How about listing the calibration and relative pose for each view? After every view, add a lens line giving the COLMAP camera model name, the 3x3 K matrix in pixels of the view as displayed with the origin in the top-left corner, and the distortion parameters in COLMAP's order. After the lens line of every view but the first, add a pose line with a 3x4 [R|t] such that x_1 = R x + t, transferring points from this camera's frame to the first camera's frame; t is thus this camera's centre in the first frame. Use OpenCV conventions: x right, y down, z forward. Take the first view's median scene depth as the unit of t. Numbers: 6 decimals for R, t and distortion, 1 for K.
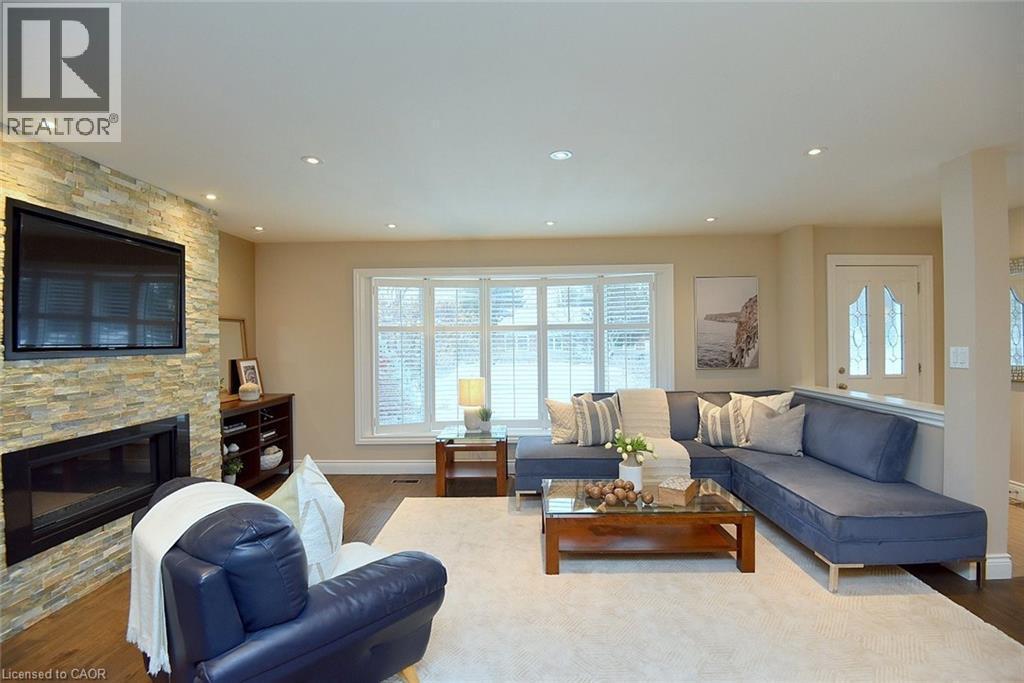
lens RADIAL K [[479.7, 0, 516.7], [0, 479.7, 340.7], [0, 0, 1]] dist [-0.035508, -0.001066]
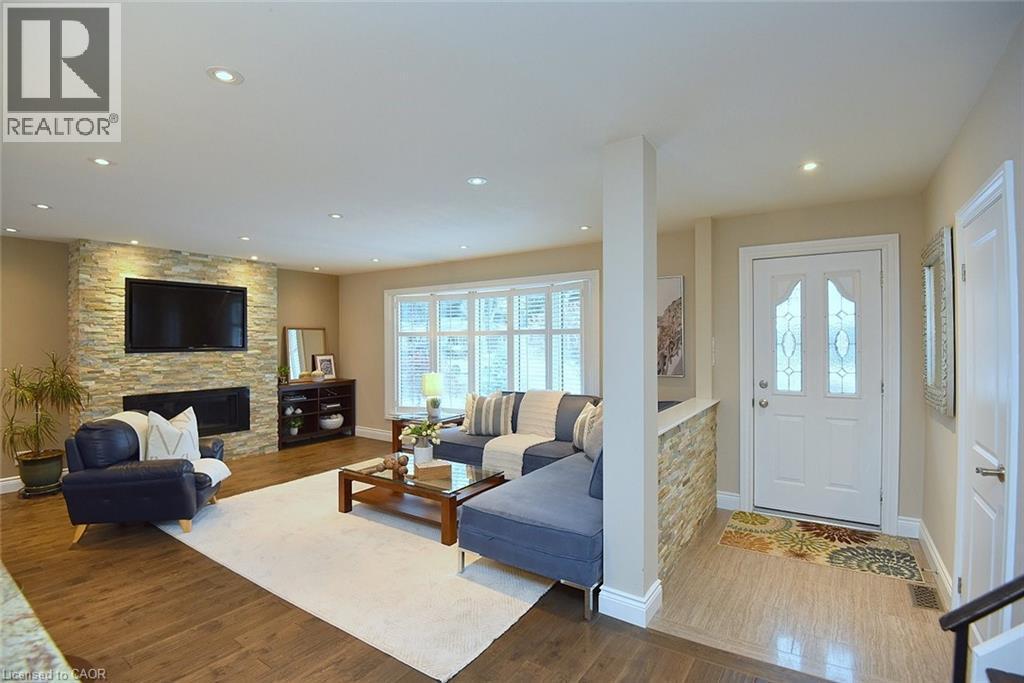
lens RADIAL K [[477.7, 0, 512.0], [0, 477.7, 341.5], [0, 0, 1]] dist [-0.024888, -0.000603]
pose [[0.843124, 0.007533, -0.537667, 1.028124], [-0.003888, 0.999961, 0.007913, -0.023699], [0.537706, -0.004582, 0.843120, 0.068817]]
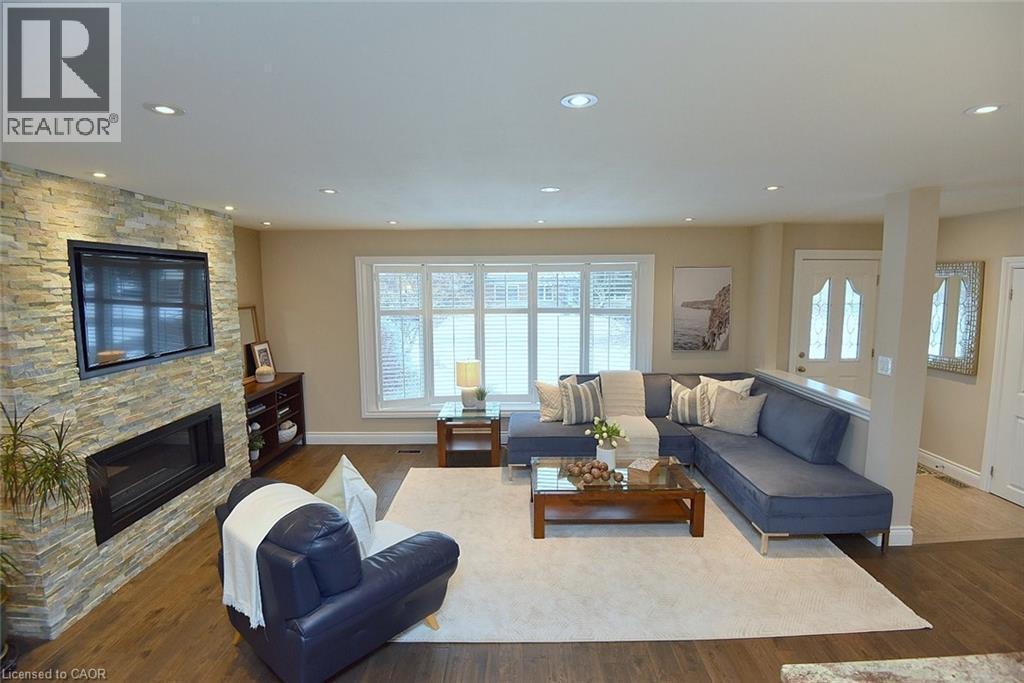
lens RADIAL K [[488.4, 0, 516.3], [0, 488.4, 340.1], [0, 0, 1]] dist [-0.027181, -0.000225]
pose [[0.999779, 0.001894, 0.020930, -0.008929], [-0.004208, 0.993805, 0.111057, -0.128163], [-0.020590, -0.111120, 0.993594, -0.153234]]
